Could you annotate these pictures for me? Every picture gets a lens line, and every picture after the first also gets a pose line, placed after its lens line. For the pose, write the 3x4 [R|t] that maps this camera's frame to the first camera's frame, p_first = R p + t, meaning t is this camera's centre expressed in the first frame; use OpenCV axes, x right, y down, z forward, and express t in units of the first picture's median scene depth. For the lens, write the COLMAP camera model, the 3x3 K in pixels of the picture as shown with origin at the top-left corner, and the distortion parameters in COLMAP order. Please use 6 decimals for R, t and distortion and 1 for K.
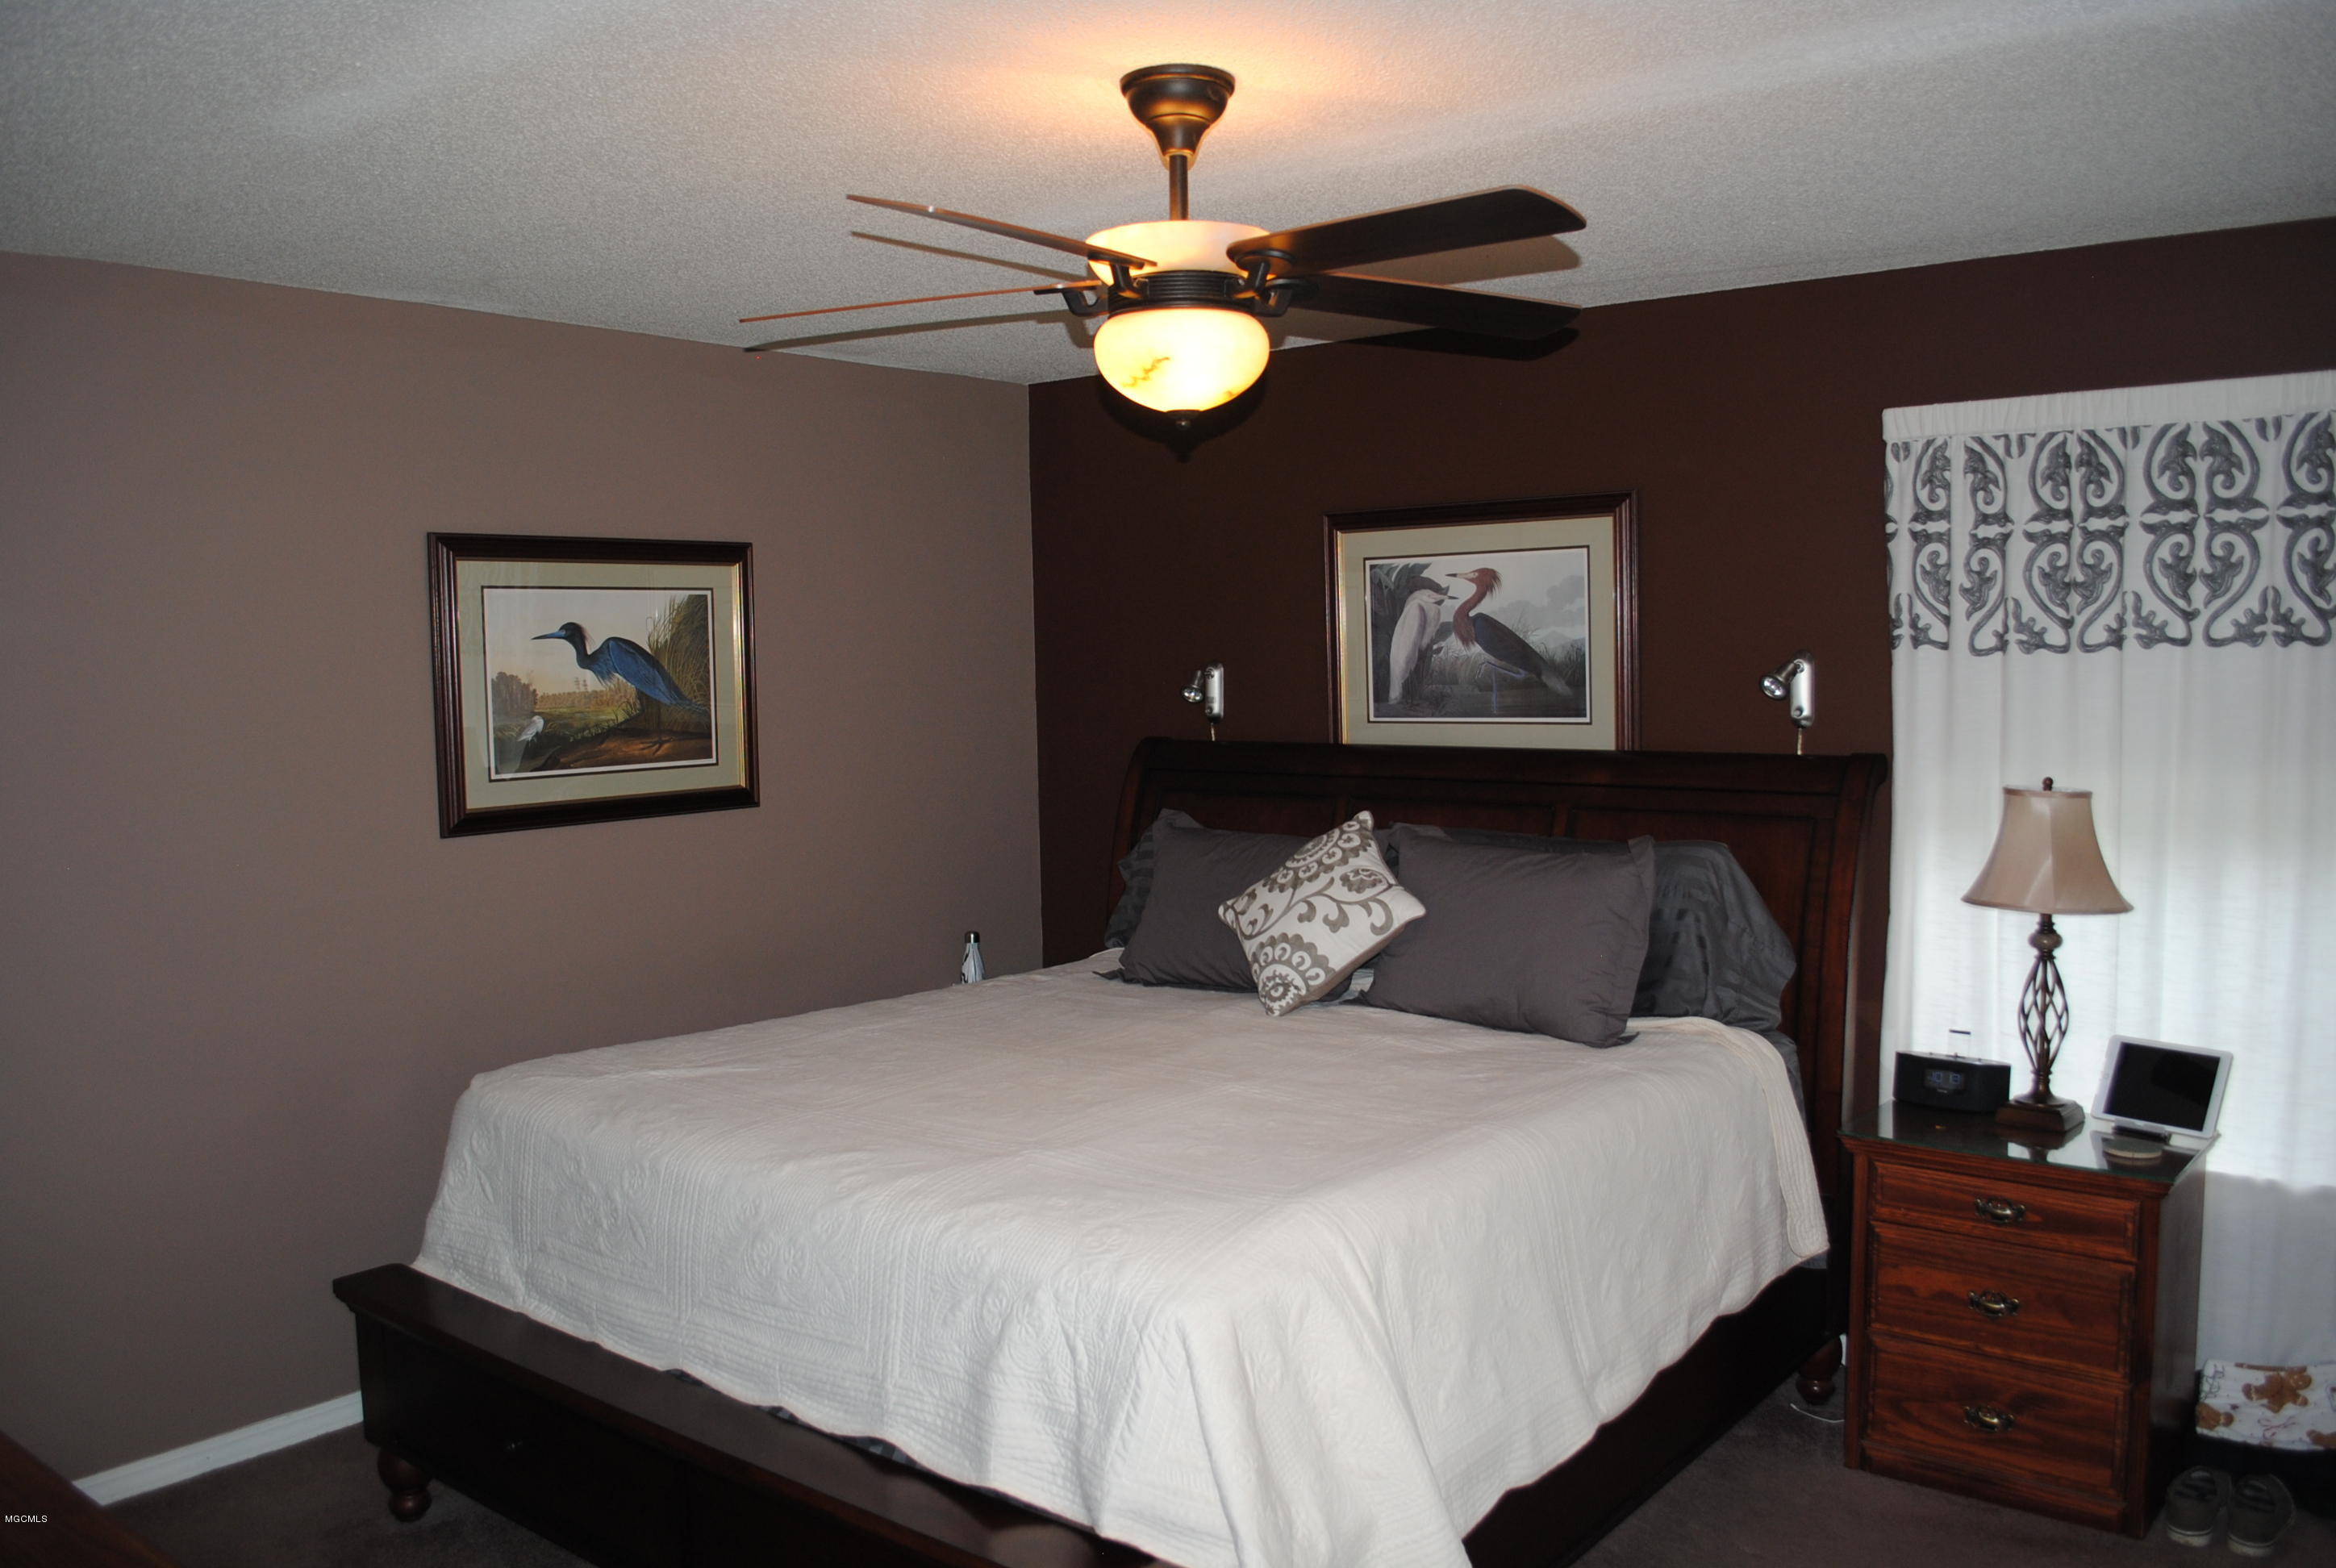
lens RADIAL K [[1848.9, 0, 1180.4], [0, 1848.9, 798.2], [0, 0, 1]] dist [-0.082081, 0.007559]
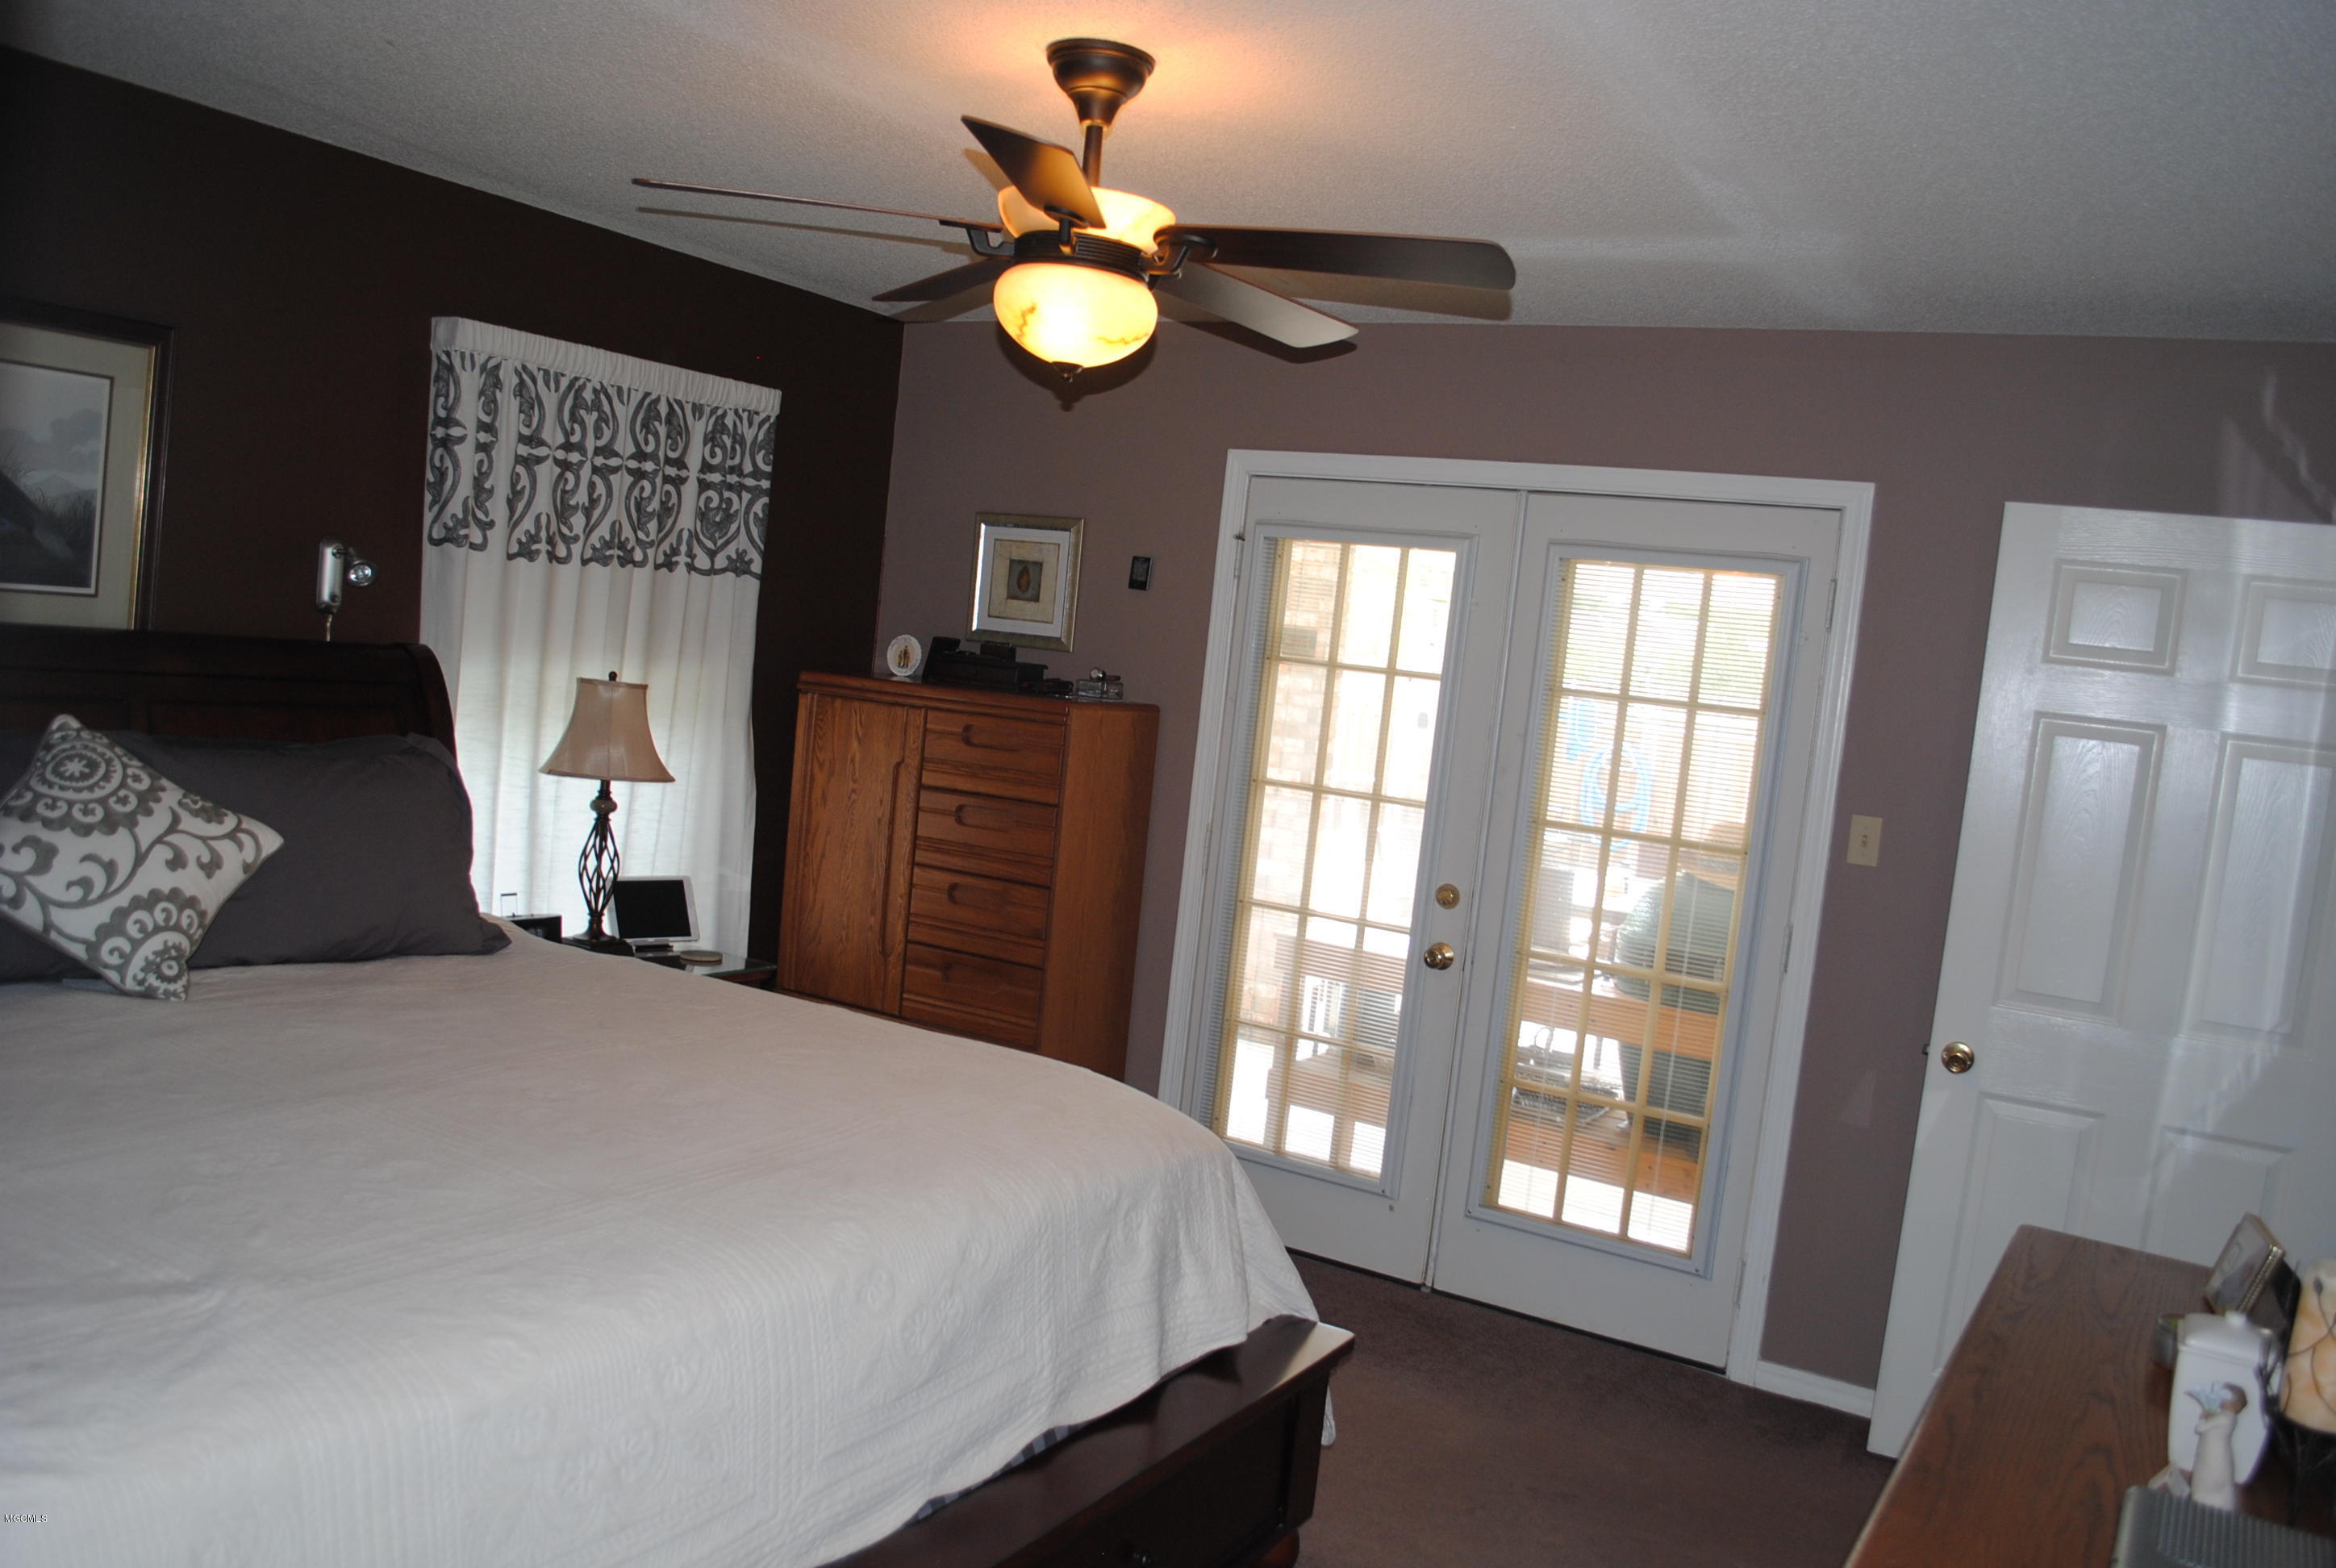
lens RADIAL K [[1848.9, 0, 1180.4], [0, 1848.9, 798.2], [0, 0, 1]] dist [-0.082081, 0.007559]
pose [[-0.157229, -0.086503, 0.983766, -0.793642], [-0.028507, 0.996139, 0.083035, -0.037797], [-0.987151, -0.014989, -0.159088, 0.802027]]
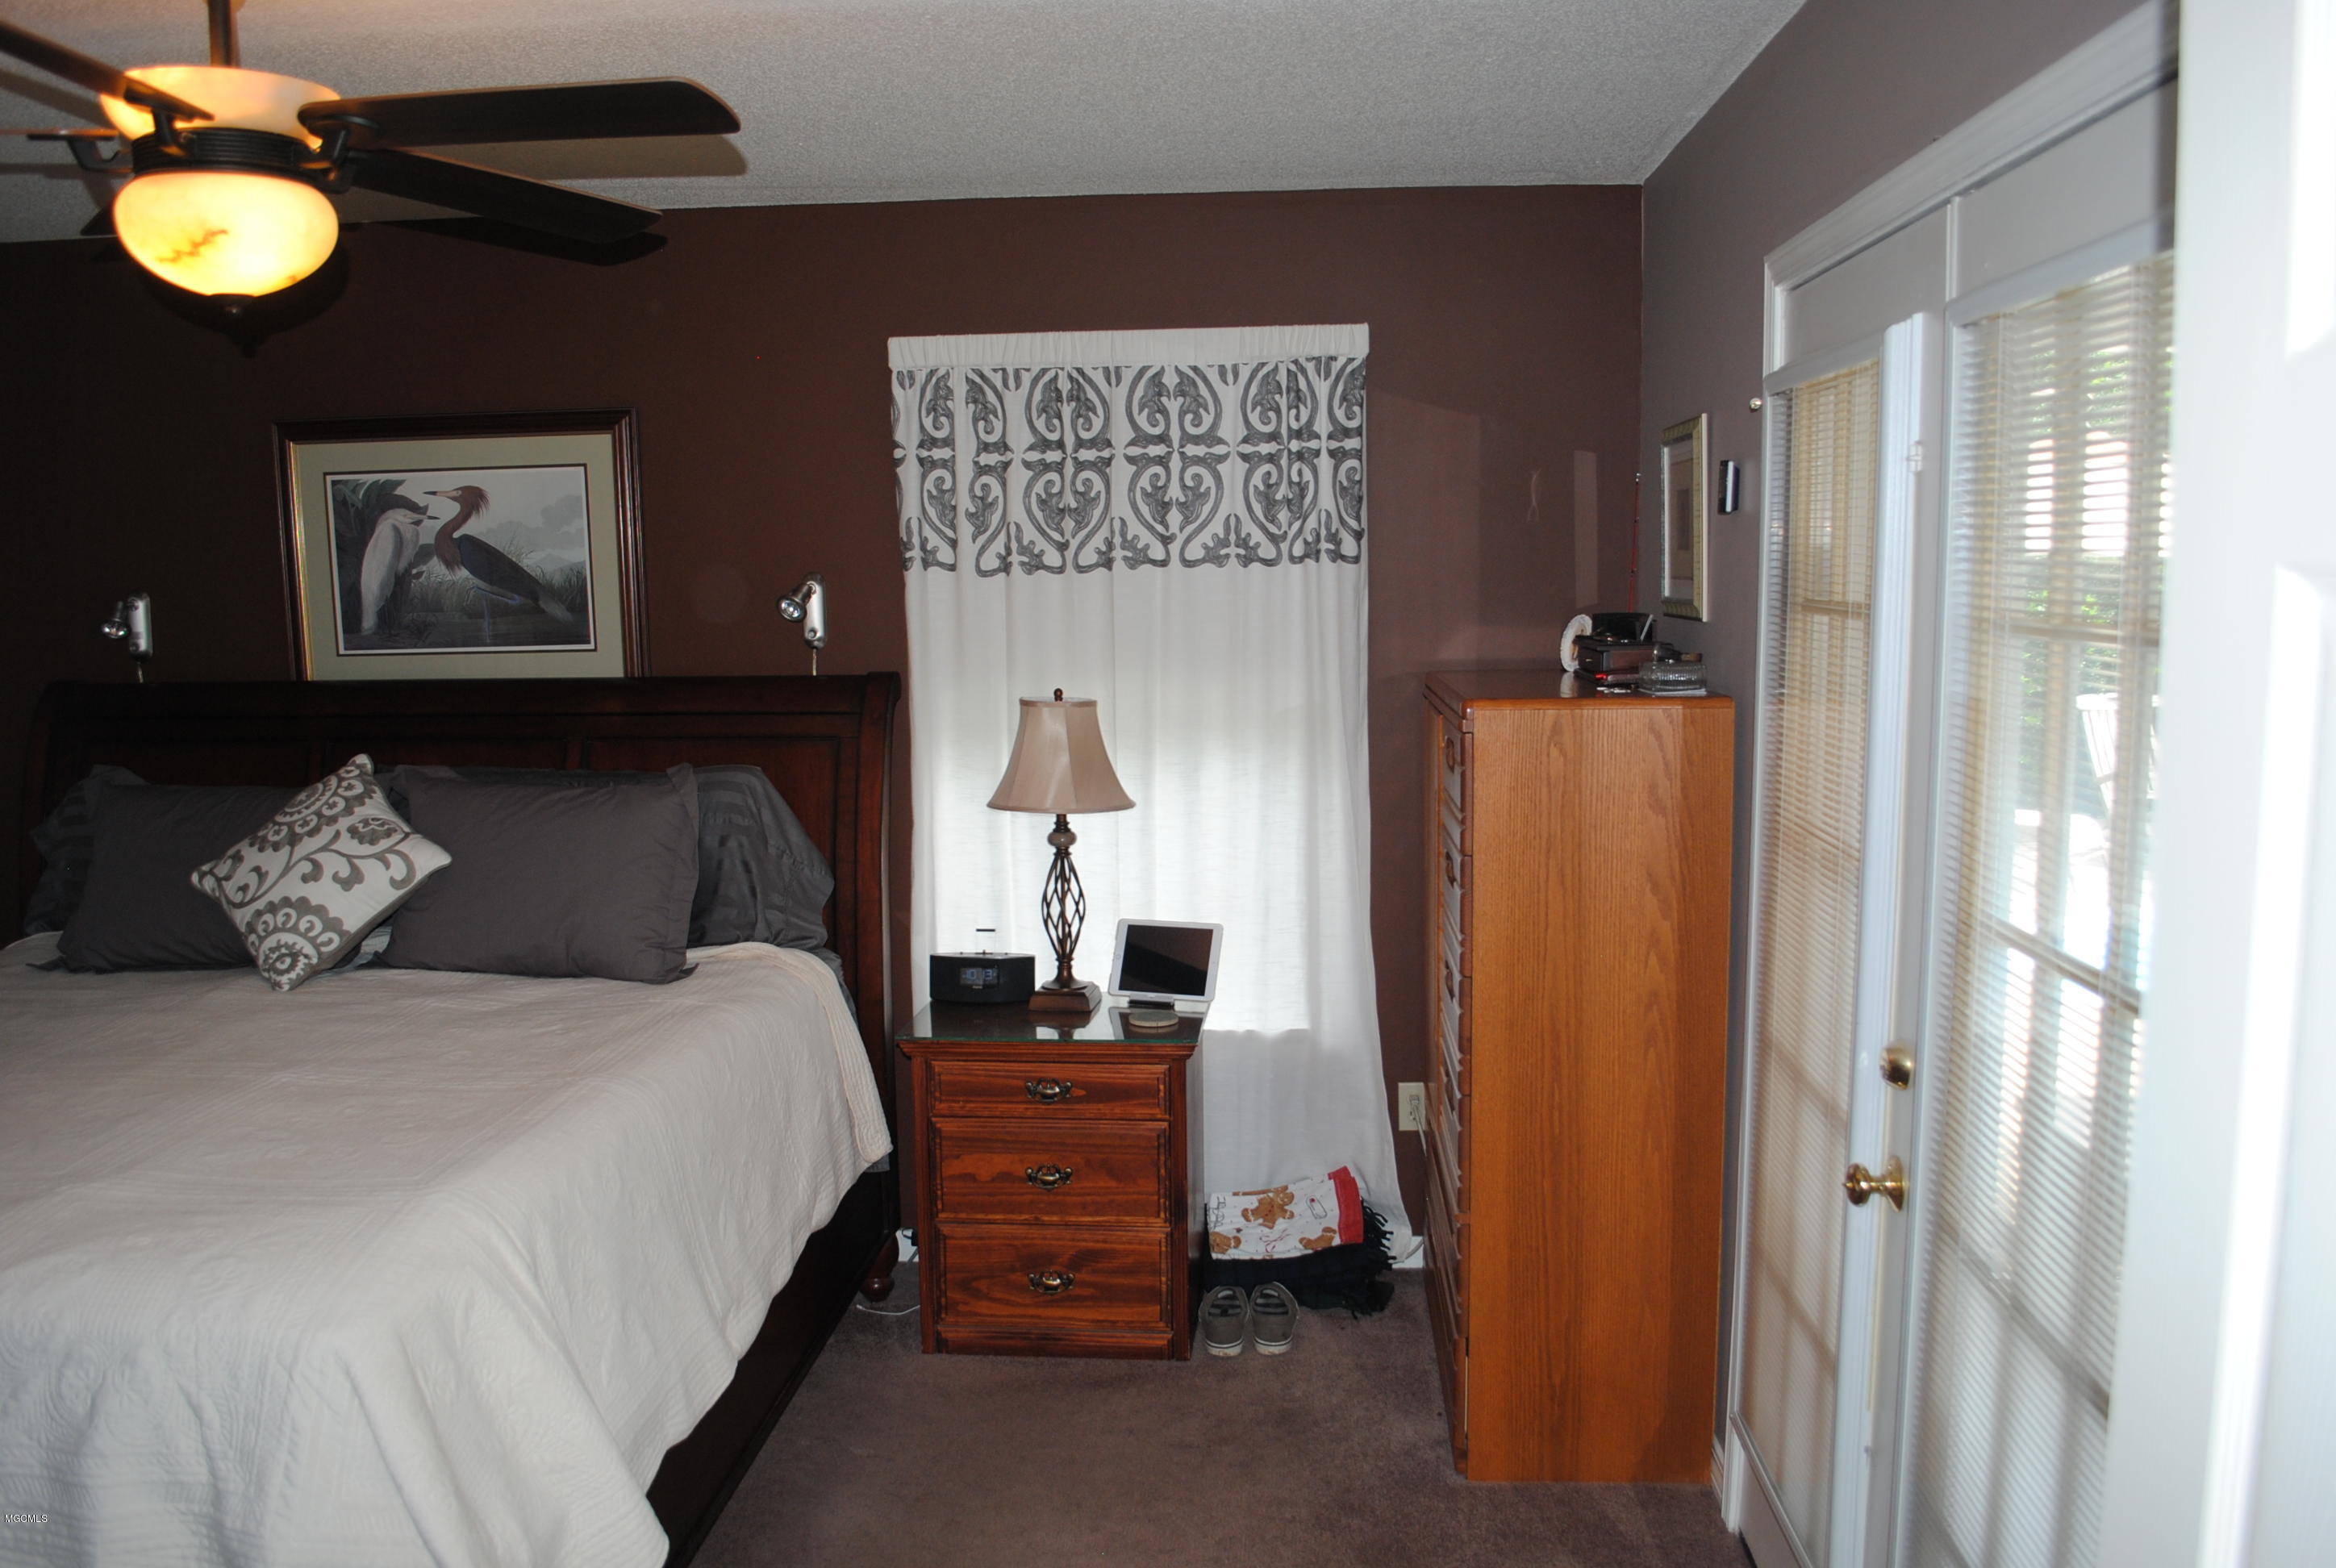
lens RADIAL K [[1848.9, 0, 1180.4], [0, 1848.9, 798.2], [0, 0, 1]] dist [-0.082081, 0.007559]
pose [[0.821139, -0.067491, 0.566723, -0.090854], [0.043513, 0.997496, 0.055745, -0.004411], [-0.569067, -0.021114, 0.822020, 0.047838]]
